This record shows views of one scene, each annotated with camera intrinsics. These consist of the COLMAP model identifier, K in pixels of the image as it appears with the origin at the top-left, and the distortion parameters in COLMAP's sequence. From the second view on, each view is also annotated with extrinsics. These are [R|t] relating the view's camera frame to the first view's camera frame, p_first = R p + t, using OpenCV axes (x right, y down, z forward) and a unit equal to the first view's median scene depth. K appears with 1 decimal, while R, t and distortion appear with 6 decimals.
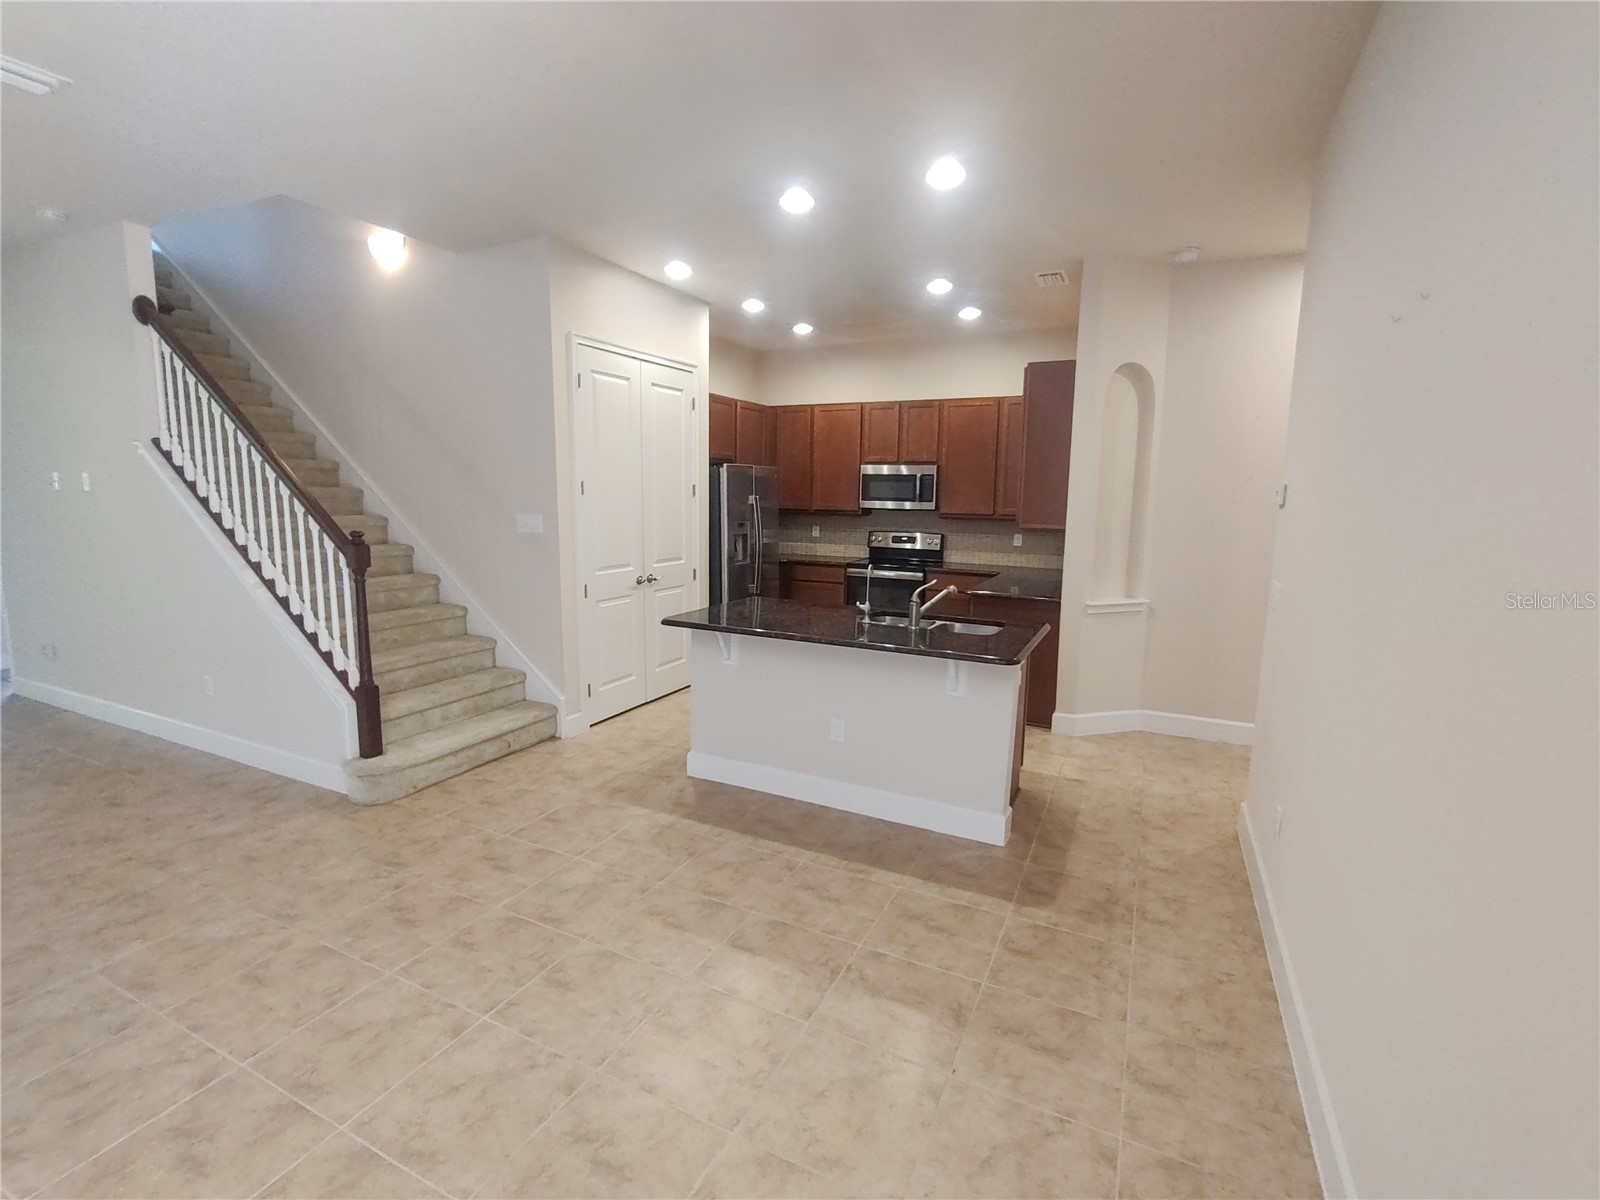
lens RADIAL K [[732.3, 0, 794.1], [0, 732.3, 592.6], [0, 0, 1]] dist [-0.000469, -0.002806]
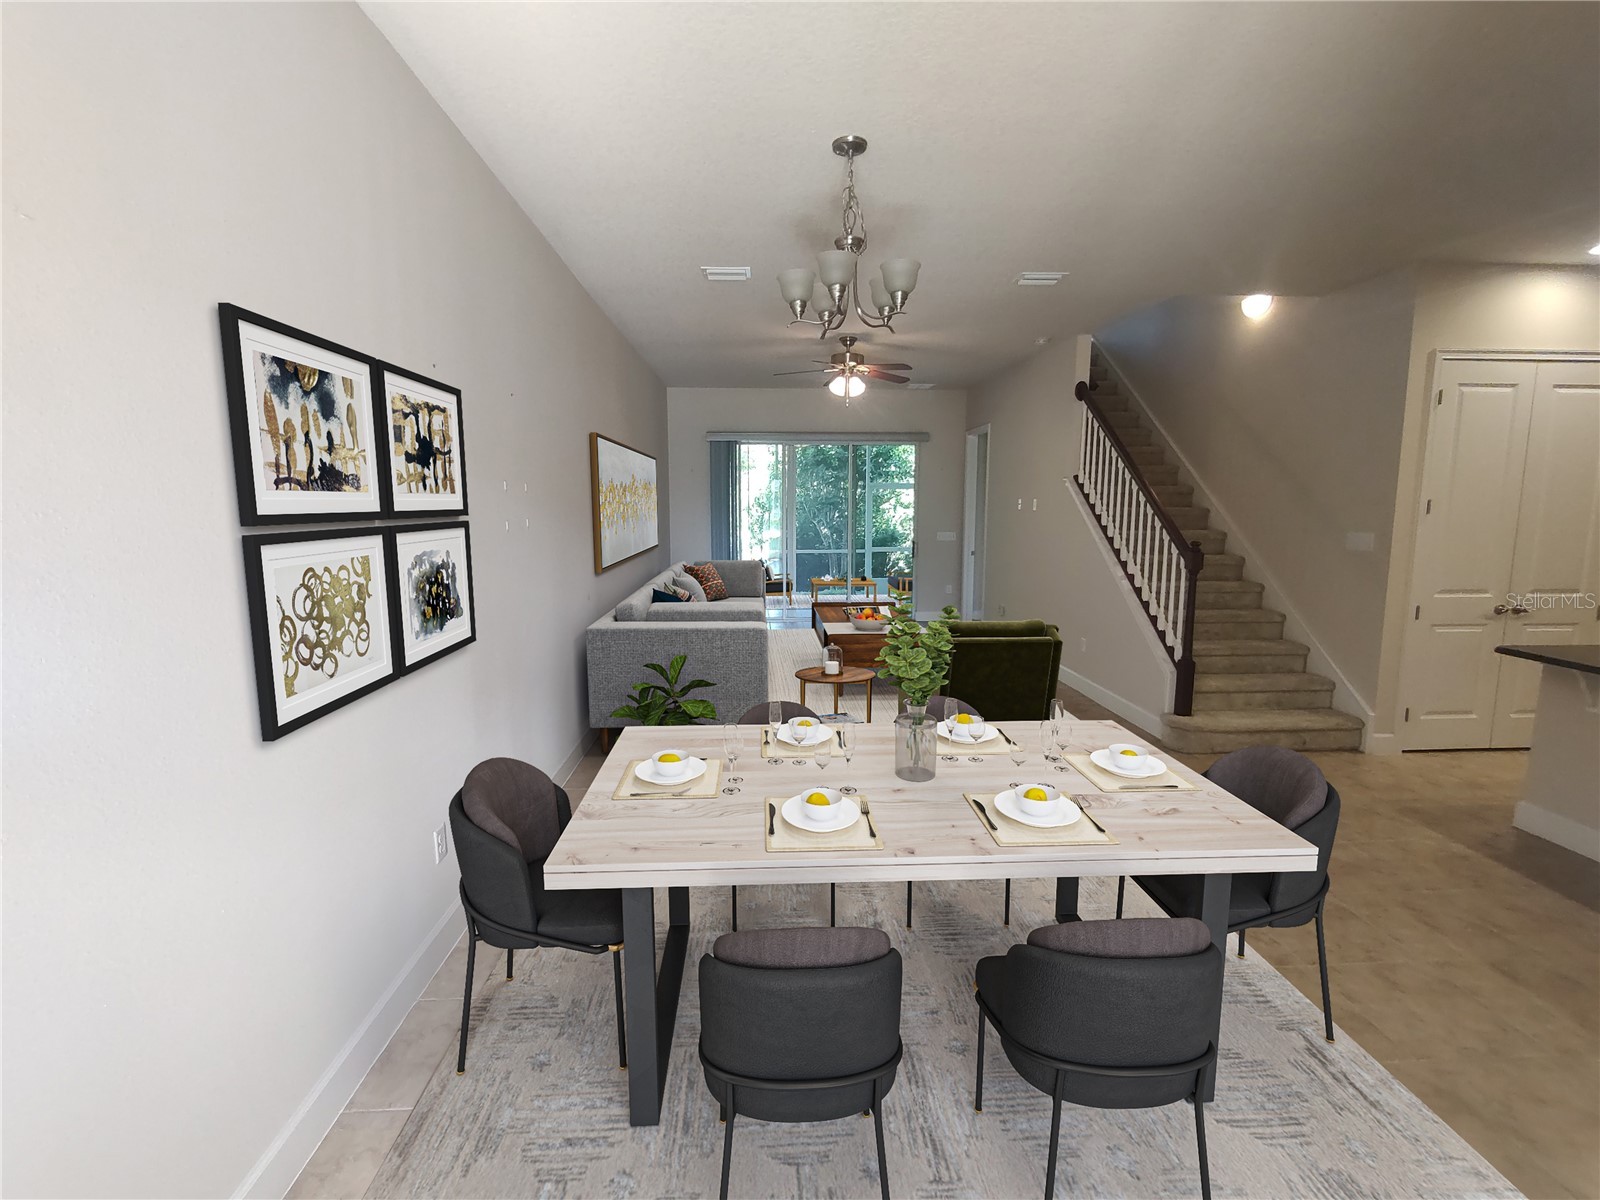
lens RADIAL K [[732.3, 0, 795.3], [0, 732.3, 596.7], [0, 0, 1]] dist [-0.000469, -0.002806]
pose [[0.492635, 0.100395, -0.864426, 0.162803], [-0.116050, 0.992030, 0.049079, 0.028339], [0.862464, 0.076139, 0.500359, -0.225136]]
